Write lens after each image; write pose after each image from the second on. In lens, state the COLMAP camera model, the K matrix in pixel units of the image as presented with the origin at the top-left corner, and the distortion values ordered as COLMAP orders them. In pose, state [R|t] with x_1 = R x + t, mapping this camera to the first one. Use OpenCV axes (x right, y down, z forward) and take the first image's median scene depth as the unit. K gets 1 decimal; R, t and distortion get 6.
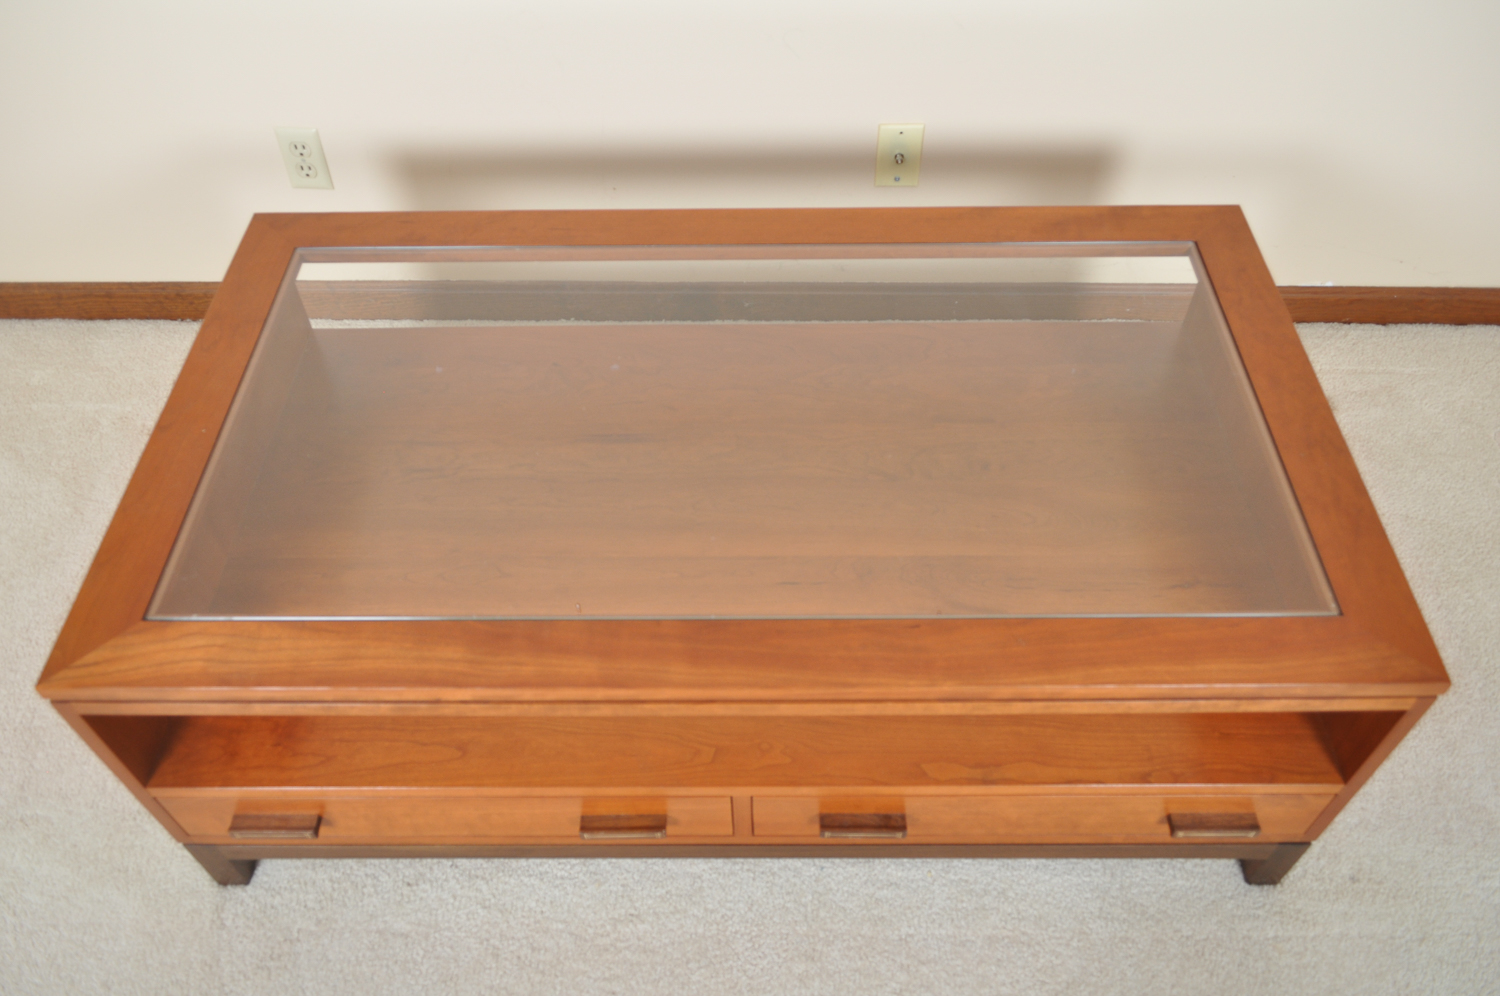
lens RADIAL K [[1168.3, 0, 744.3], [0, 1168.3, 493.4], [0, 0, 1]] dist [-0.009037, 0.006480]
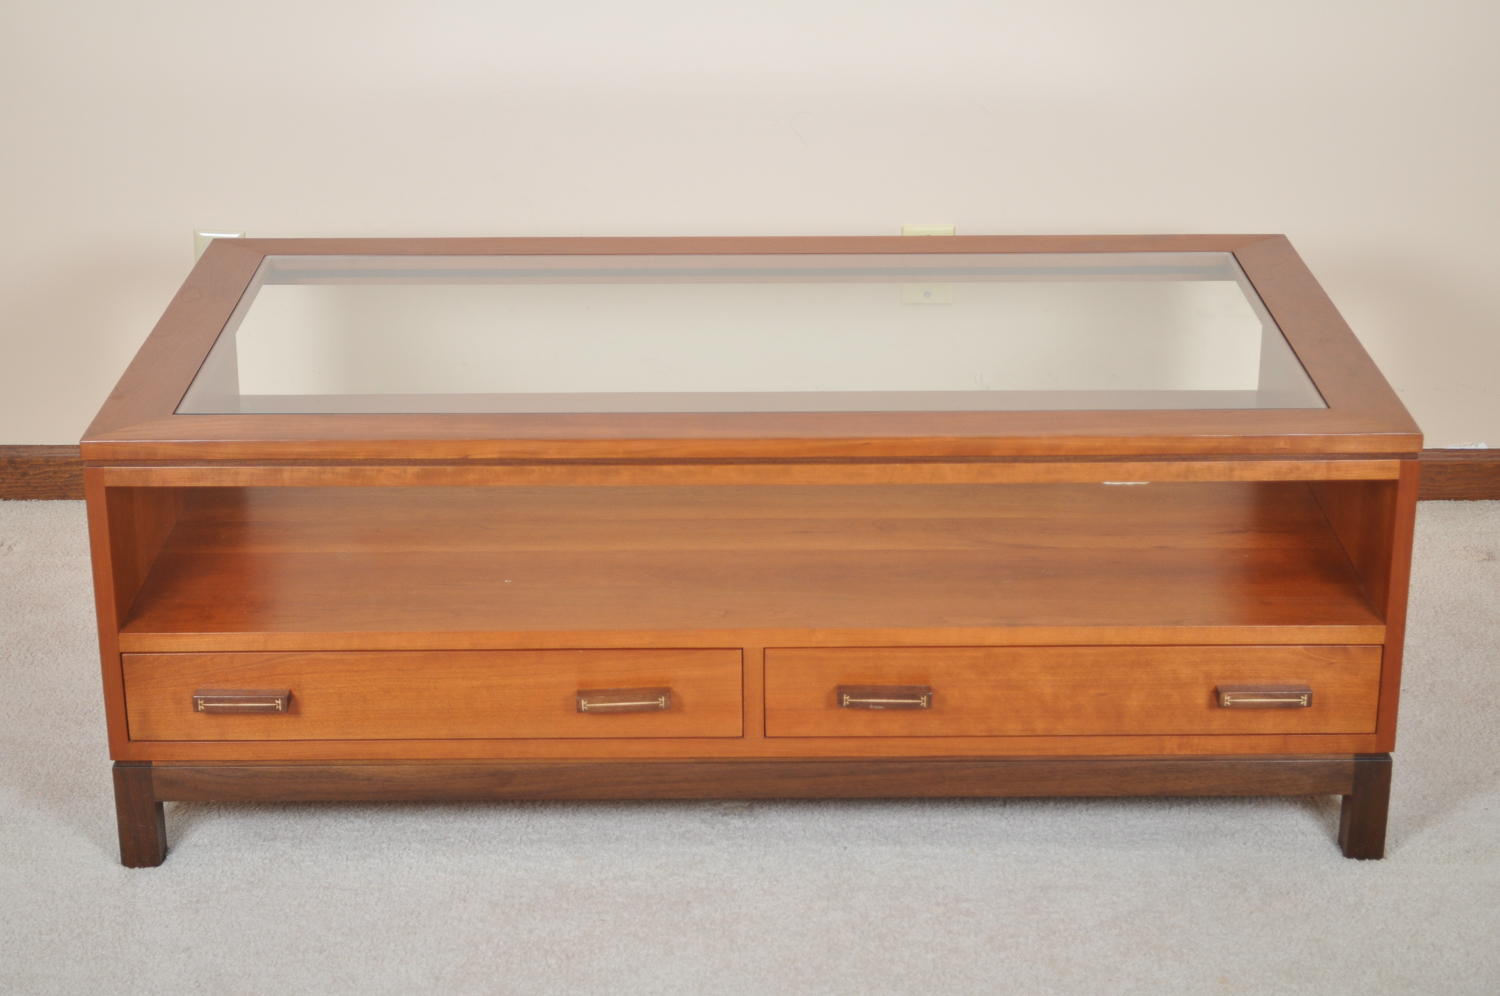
lens RADIAL K [[2744.9, 0, 755.5], [0, 2744.9, 492.2], [0, 0, 1]] dist [-0.012420, 0.000000]
pose [[0.999823, 0.006079, 0.017800, -0.036845], [0.003179, 0.878113, -0.478443, 1.090129], [-0.018539, 0.478415, 0.877938, -0.902693]]
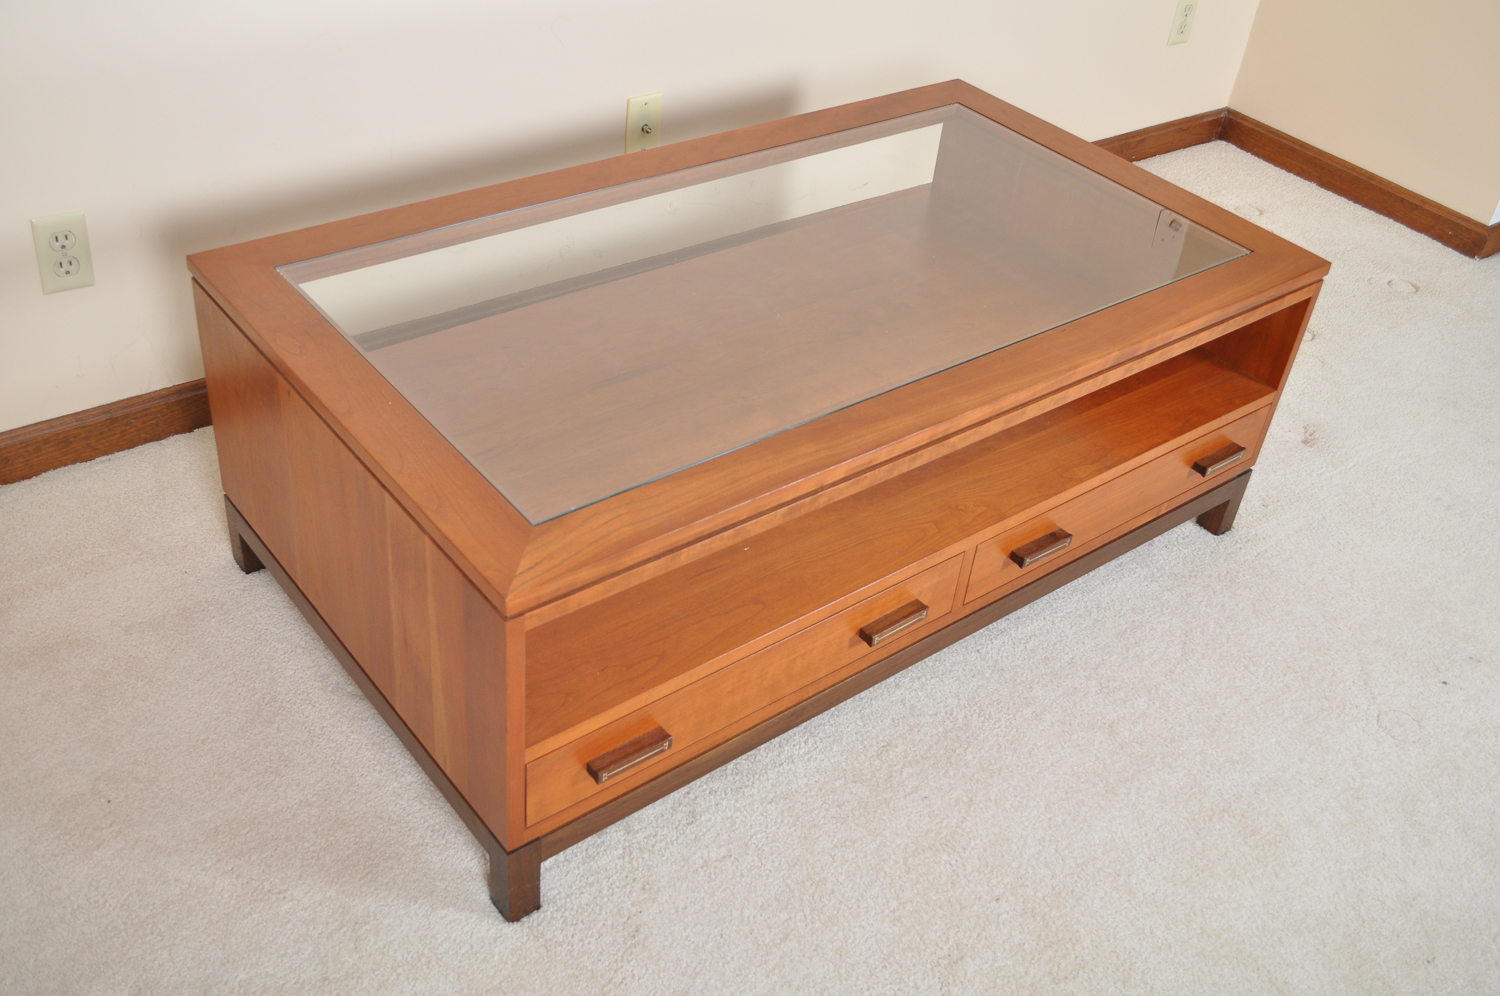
lens RADIAL K [[1439.8, 0, 737.4], [0, 1439.8, 503.8], [0, 0, 1]] dist [0.003192, 0.000000]
pose [[0.777494, -0.310678, 0.546793, -0.861363], [0.408042, 0.910808, -0.062697, 0.196628], [-0.478545, 0.271861, 0.834917, -0.074444]]
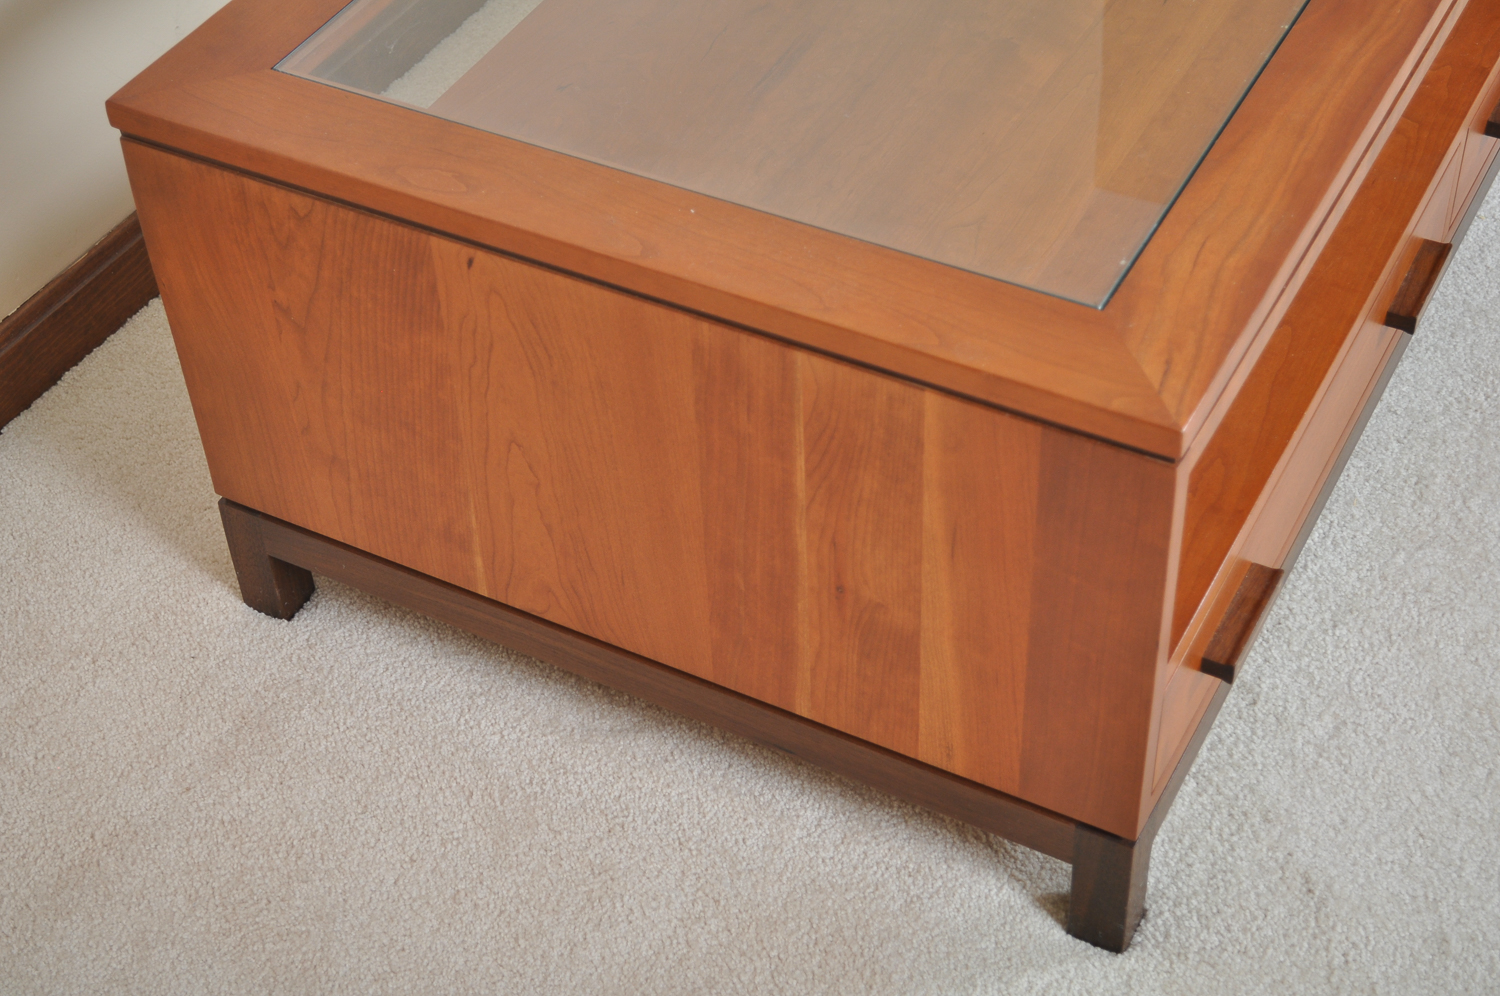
lens RADIAL K [[2323.4, 0, 757.0], [0, 2323.4, 498.9], [0, 0, 1]] dist [-0.001745, 0.000000]
pose [[0.472437, -0.613226, 0.633053, -1.143580], [0.695522, 0.700563, 0.159565, -0.104446], [-0.541343, 0.364918, 0.757484, 0.217858]]
